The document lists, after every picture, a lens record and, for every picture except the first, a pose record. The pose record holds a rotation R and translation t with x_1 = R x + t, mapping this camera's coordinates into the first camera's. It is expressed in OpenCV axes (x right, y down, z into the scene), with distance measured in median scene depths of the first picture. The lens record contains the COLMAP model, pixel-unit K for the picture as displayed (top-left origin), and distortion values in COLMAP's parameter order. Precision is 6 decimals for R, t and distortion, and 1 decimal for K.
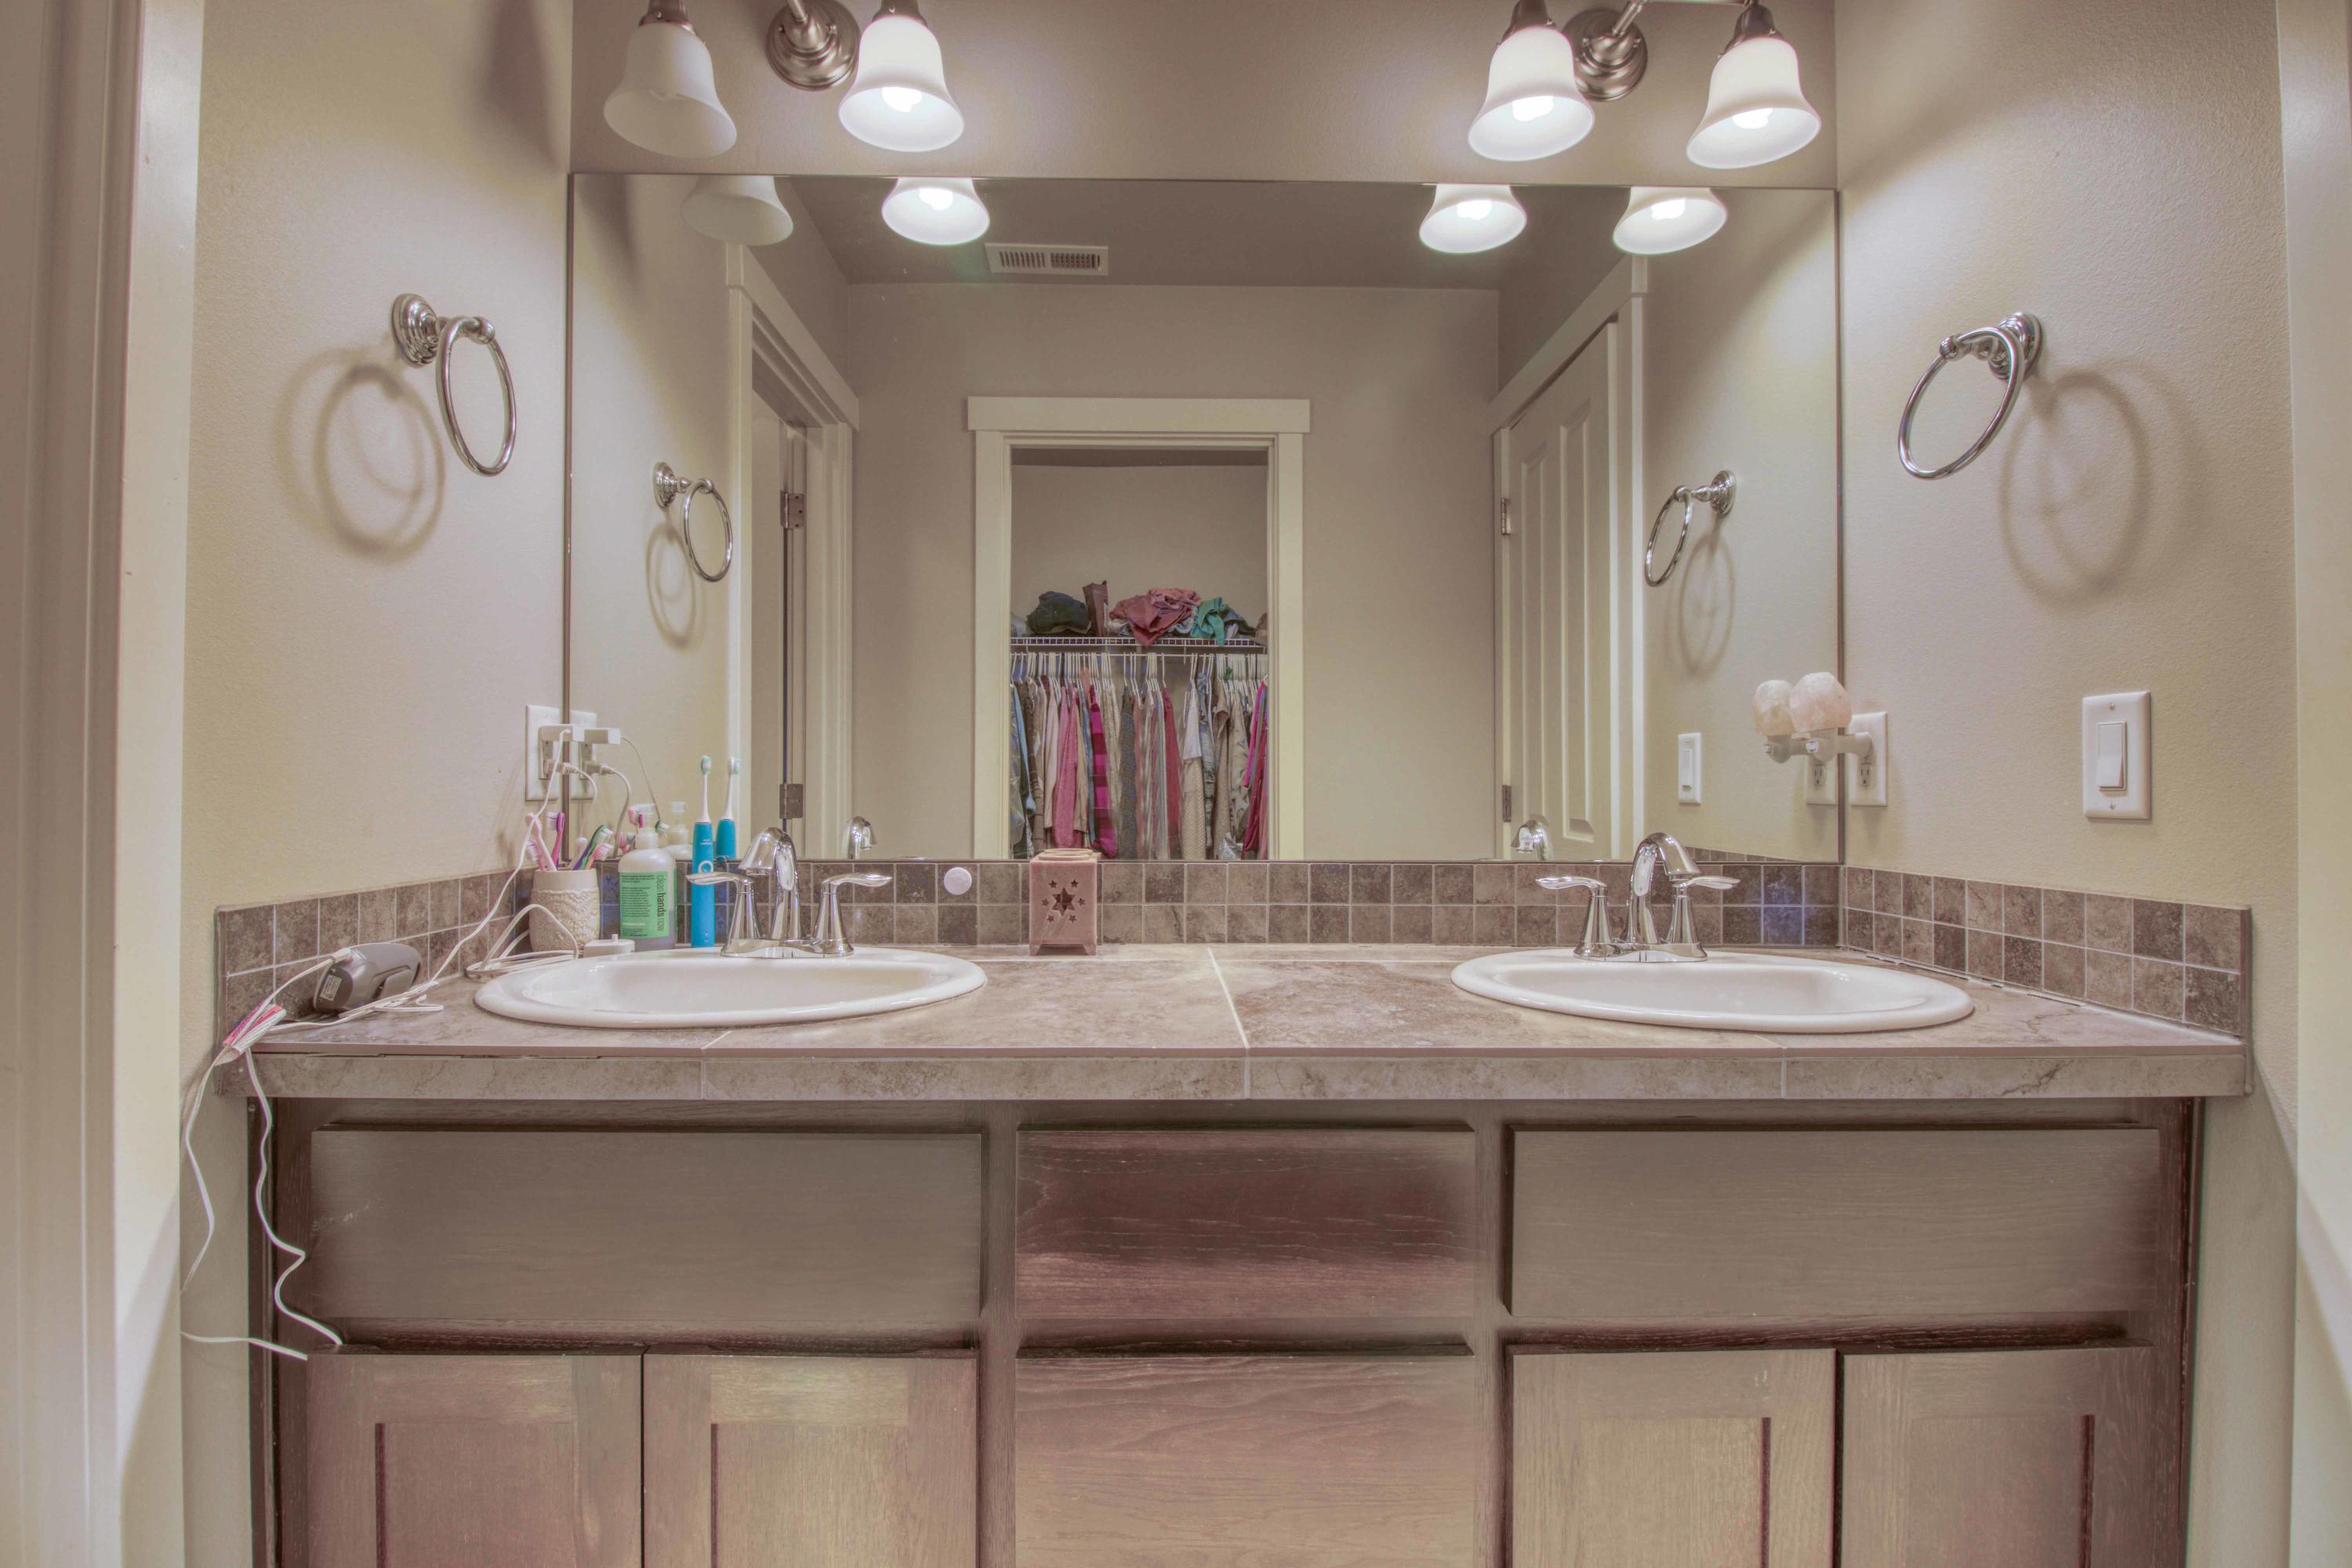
lens RADIAL K [[1115.0, 0, 1188.9], [0, 1115.0, 782.9], [0, 0, 1]] dist [-0.000553, -0.011788]
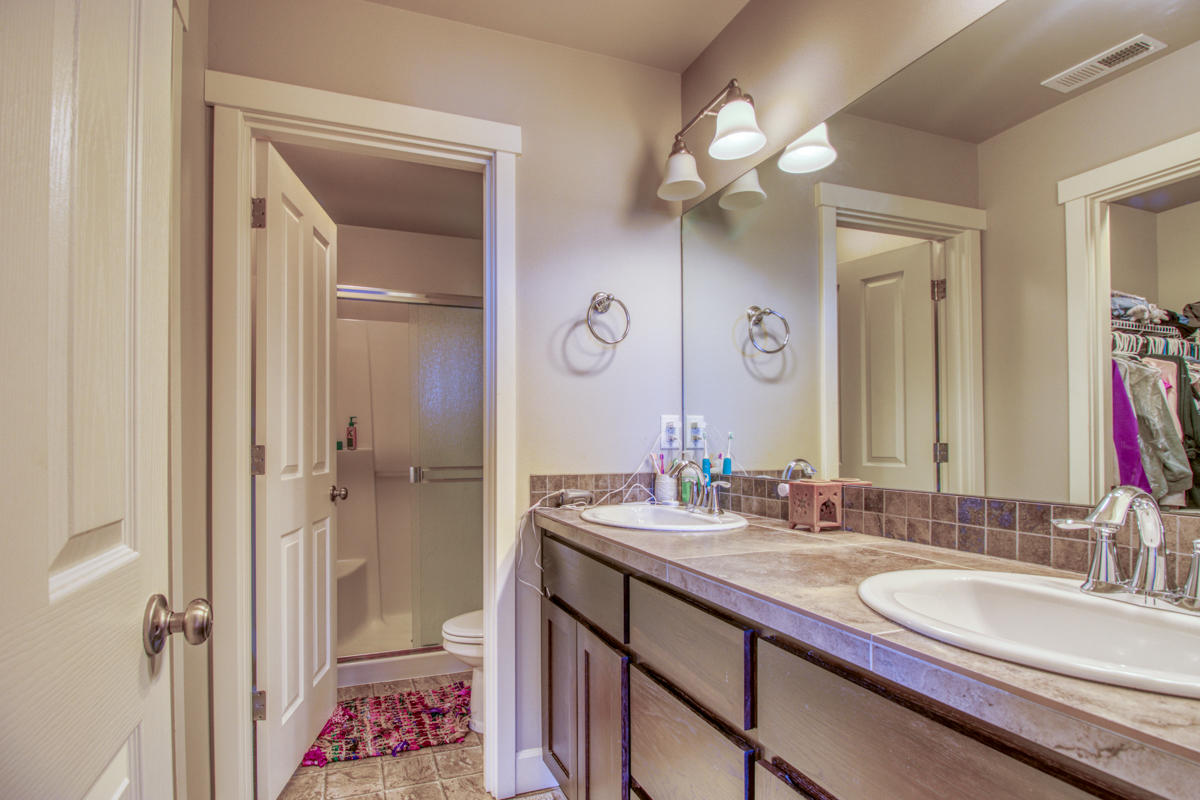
lens RADIAL K [[619.2, 0, 585.3], [0, 619.2, 439.9], [0, 0, 1]] dist [0.002030, -0.002886]
pose [[0.332460, -0.006063, -0.943098, 0.783807], [0.000556, 0.999980, -0.006233, 0.002450], [0.943117, 0.001547, 0.332456, 0.283222]]
